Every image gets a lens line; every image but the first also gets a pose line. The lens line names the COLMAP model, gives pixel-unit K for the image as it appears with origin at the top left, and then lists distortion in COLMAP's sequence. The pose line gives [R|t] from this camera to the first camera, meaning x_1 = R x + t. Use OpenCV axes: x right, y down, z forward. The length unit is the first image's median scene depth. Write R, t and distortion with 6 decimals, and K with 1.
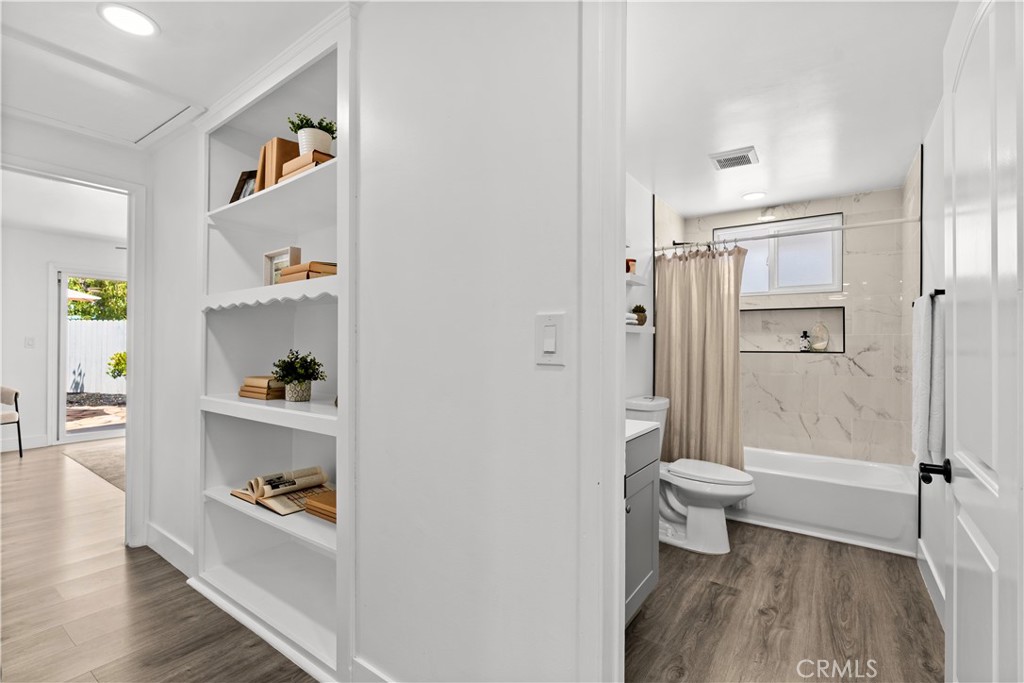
lens RADIAL K [[468.5, 0, 509.5], [0, 468.5, 345.7], [0, 0, 1]] dist [-0.011675, 0.004274]
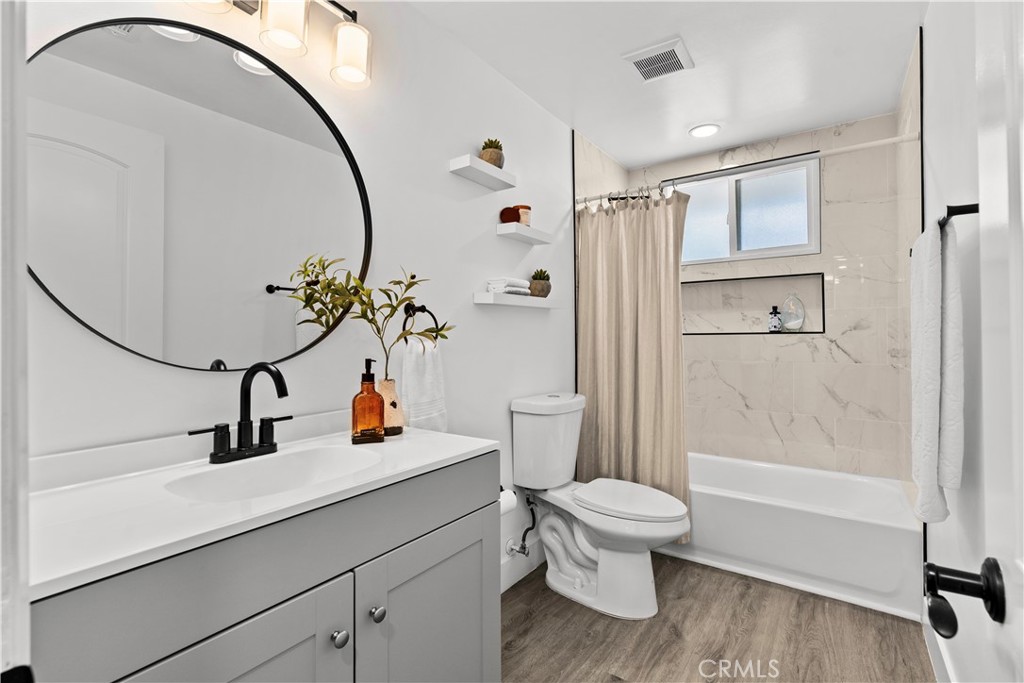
lens RADIAL K [[468.5, 0, 513.0], [0, 468.5, 336.5], [0, 0, 1]] dist [-0.011675, 0.004274]
pose [[0.999929, -0.011848, 0.000938, 0.243868], [0.011850, 0.999927, -0.002261, 0.020013], [-0.000911, 0.002272, 0.999997, 0.276540]]
